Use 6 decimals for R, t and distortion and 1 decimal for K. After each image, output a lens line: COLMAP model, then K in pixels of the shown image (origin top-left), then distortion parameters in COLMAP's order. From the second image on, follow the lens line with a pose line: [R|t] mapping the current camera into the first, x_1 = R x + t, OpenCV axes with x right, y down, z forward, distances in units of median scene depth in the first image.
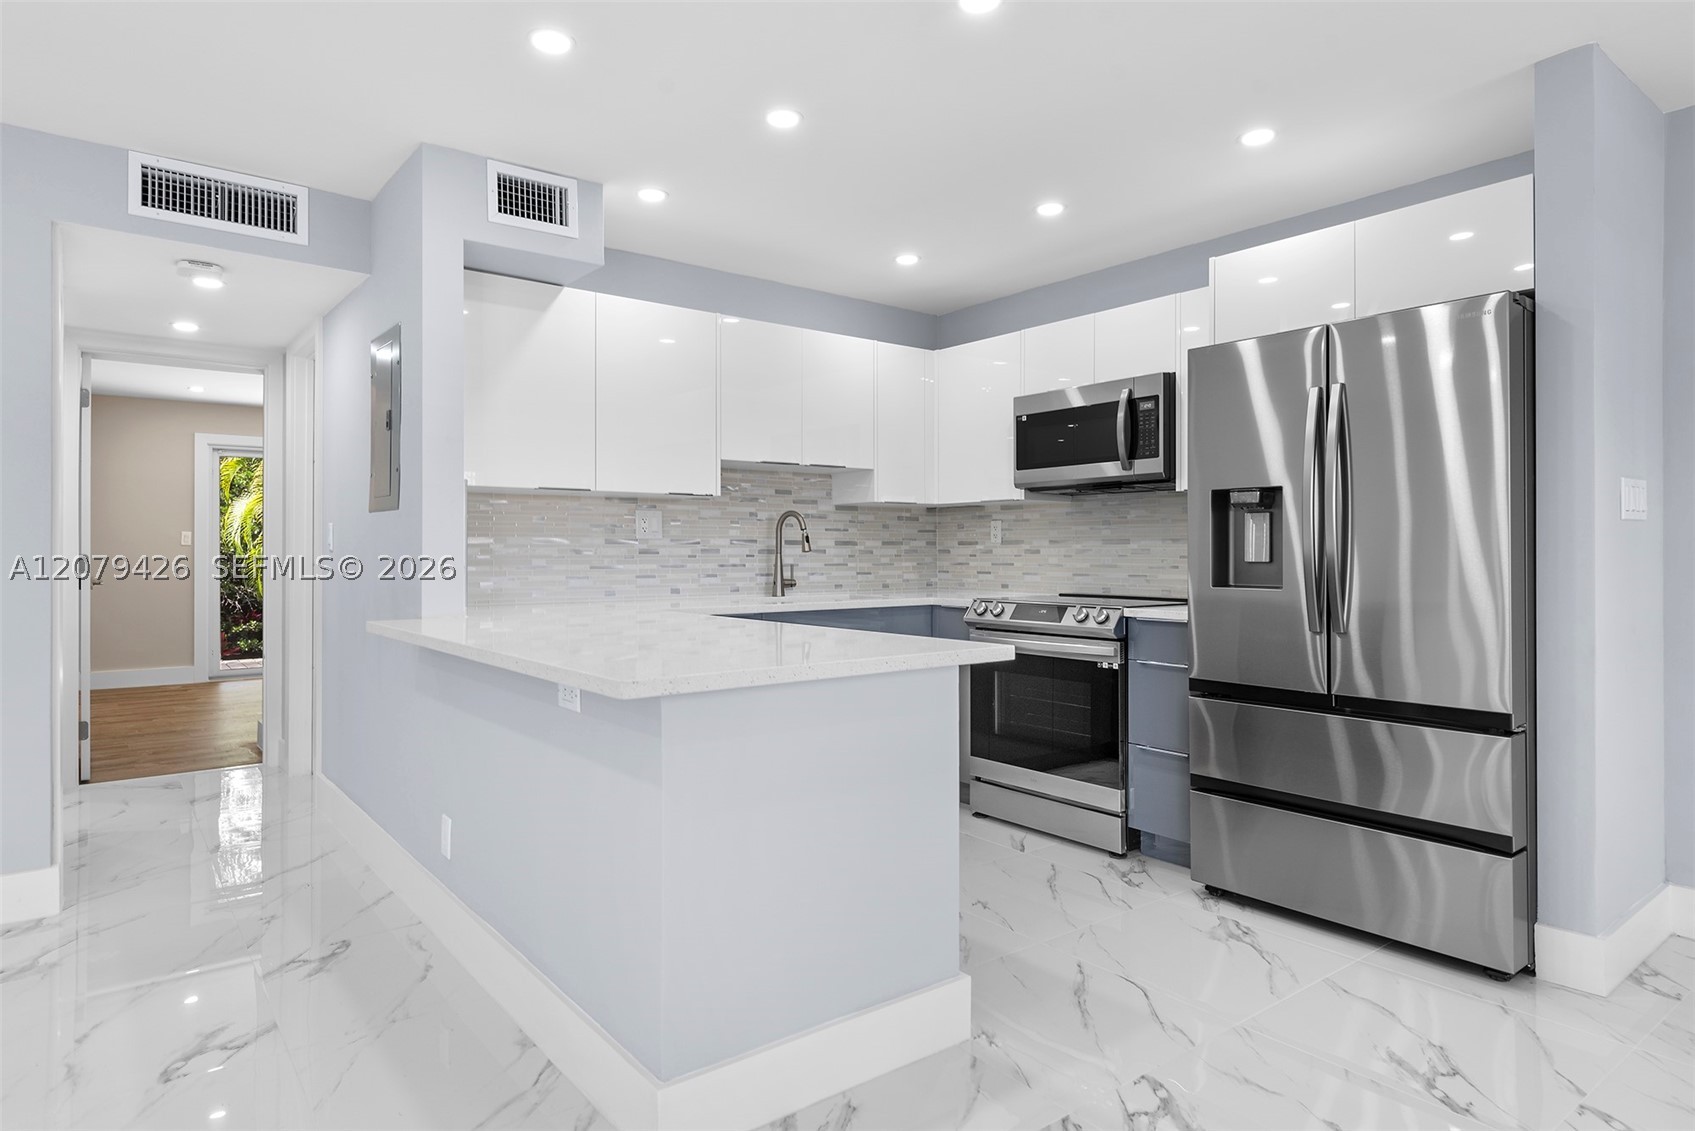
lens RADIAL K [[1000.3, 0, 837.5], [0, 1000.3, 543.6], [0, 0, 1]] dist [0.043302, -0.007669]
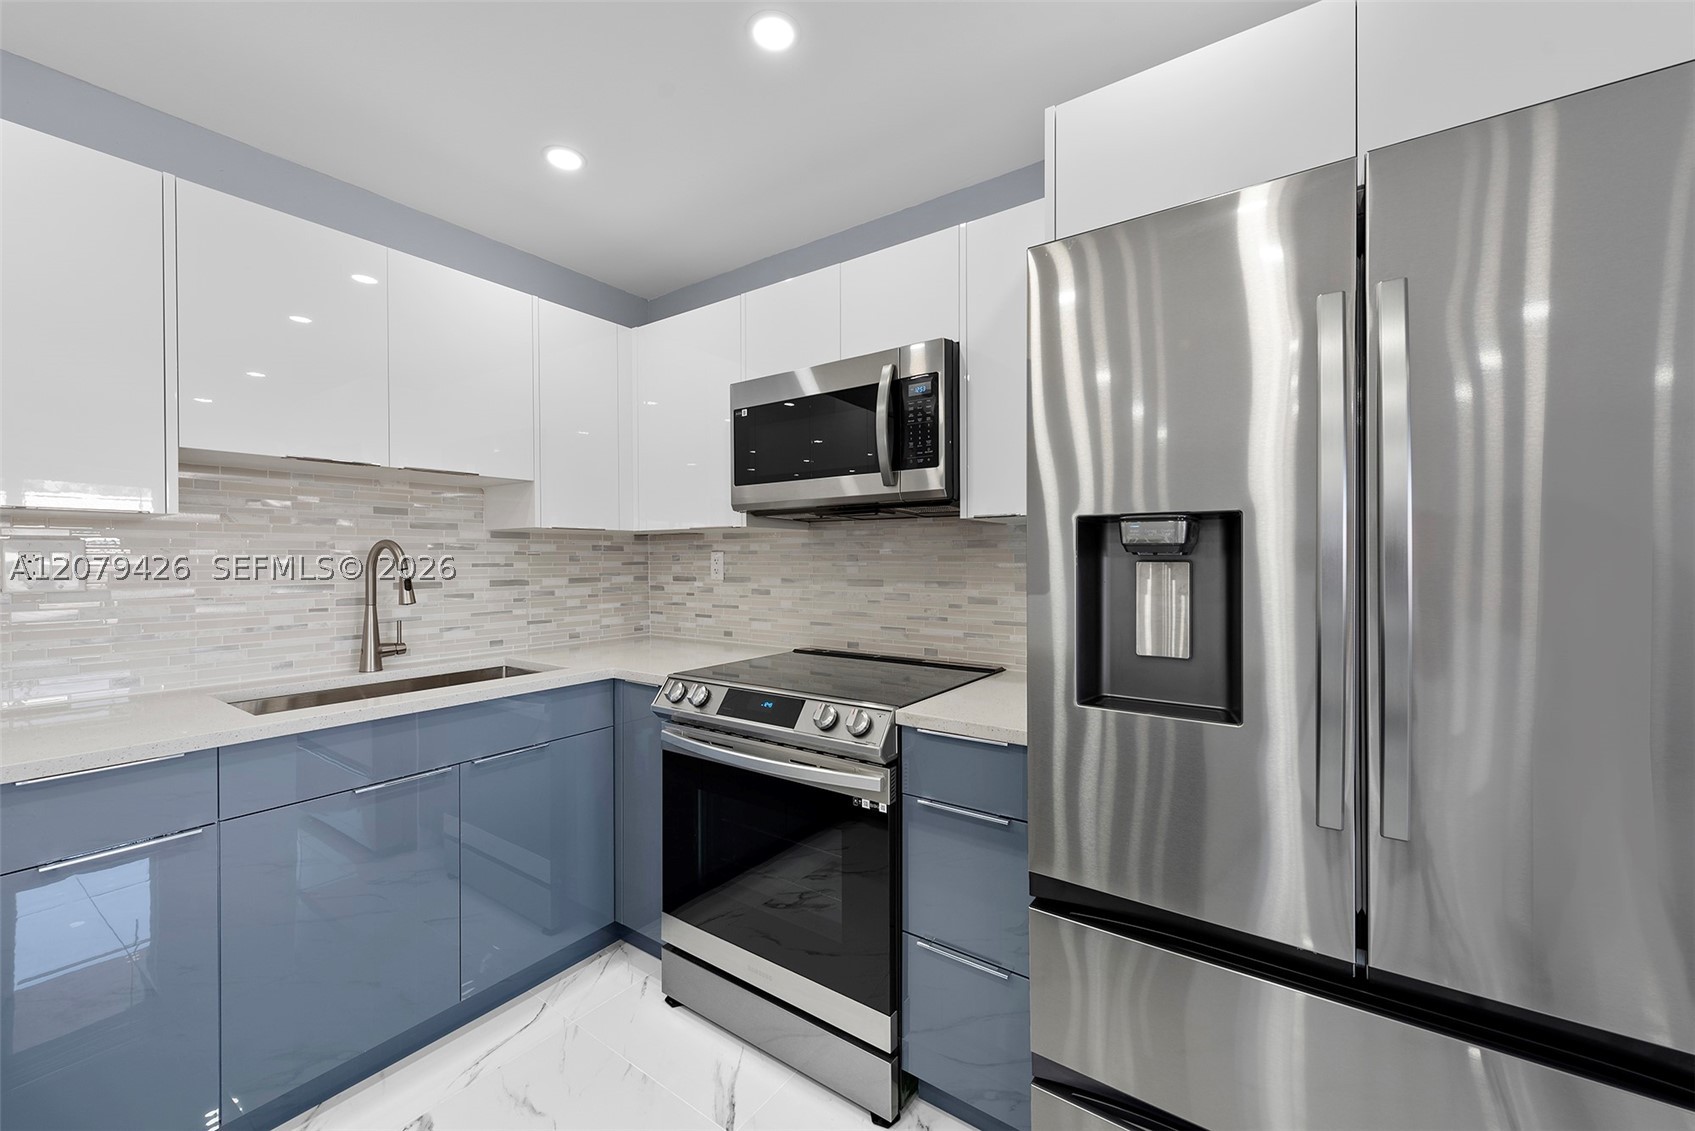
lens RADIAL K [[668.6, 0, 847.8], [0, 668.6, 563.5], [0, 0, 1]] dist [0.007867, -0.000234]
pose [[0.957348, -0.004688, 0.288900, 0.124052], [0.000000, 0.999868, 0.016225, -0.026766], [-0.288938, -0.015533, 0.957222, 0.546020]]
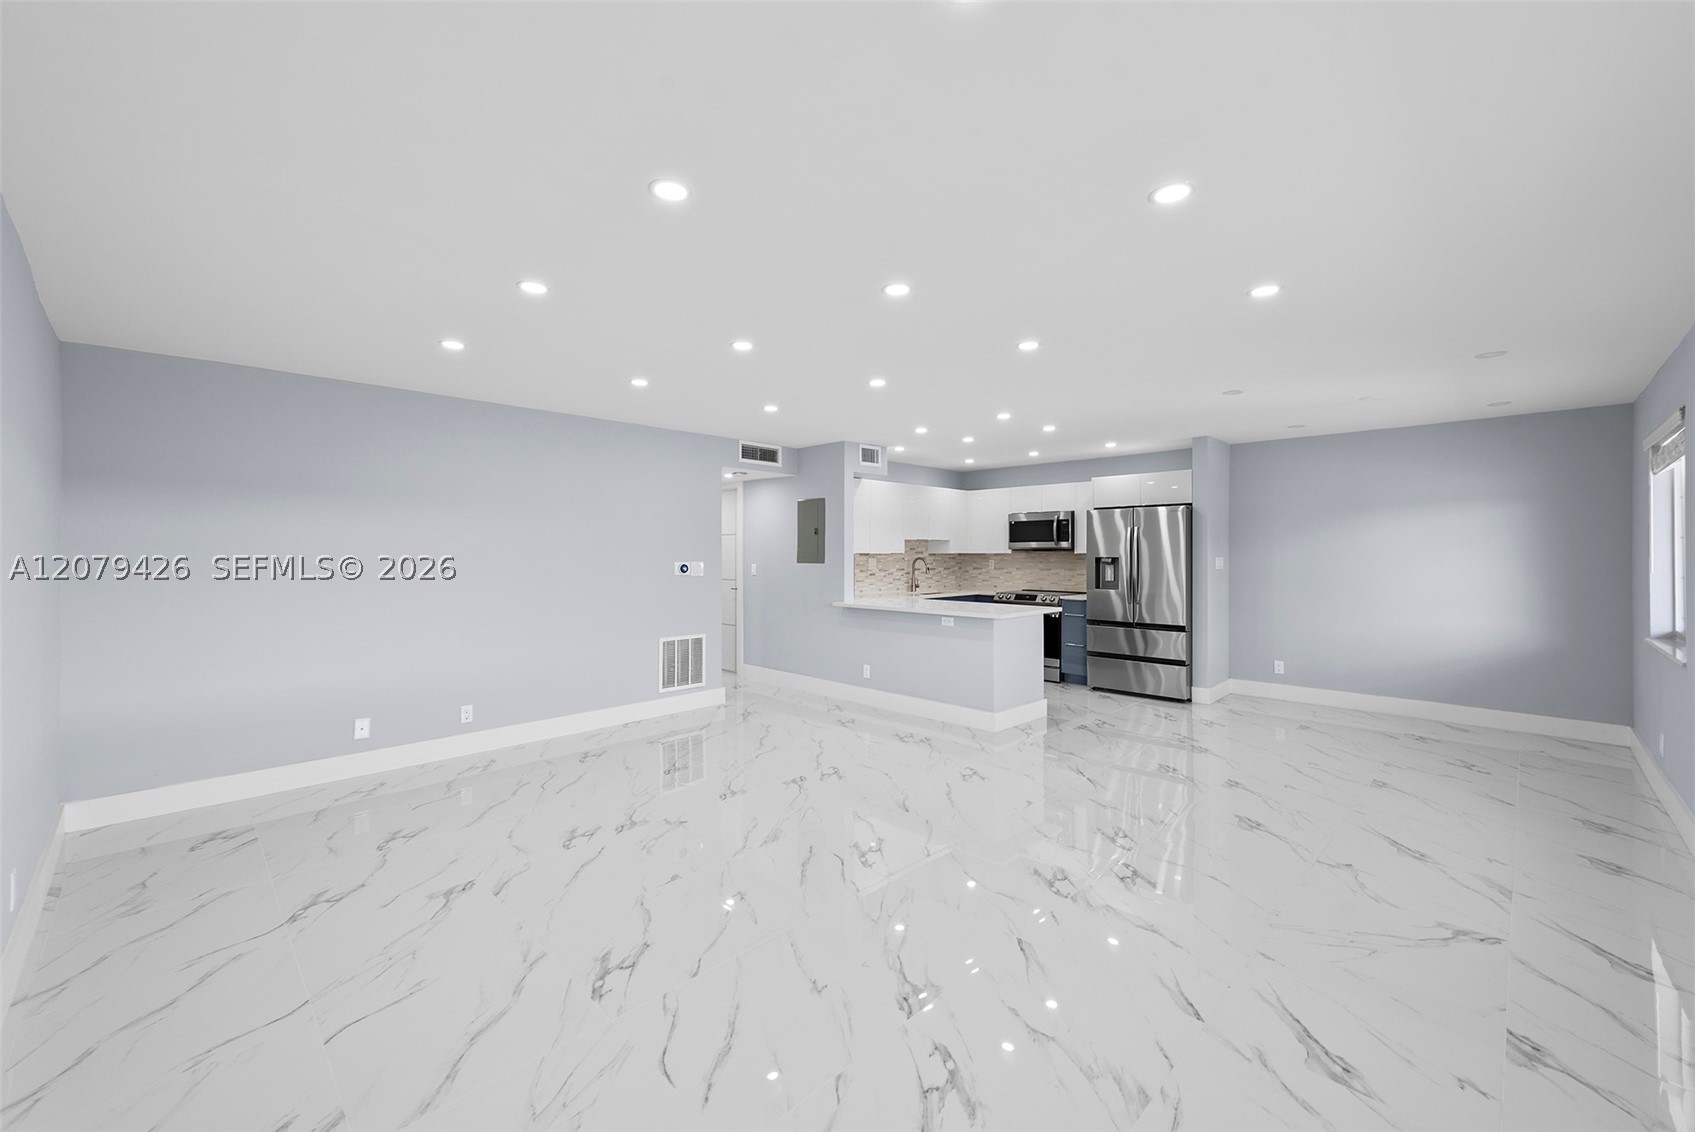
lens RADIAL K [[668.6, 0, 837.3], [0, 668.6, 551.9], [0, 0, 1]] dist [0.007867, -0.000234]
pose [[0.993397, 0.001884, 0.114709, -0.485217], [-0.002496, 0.999983, 0.005198, -0.059308], [-0.114698, -0.005450, 0.993386, -0.702024]]
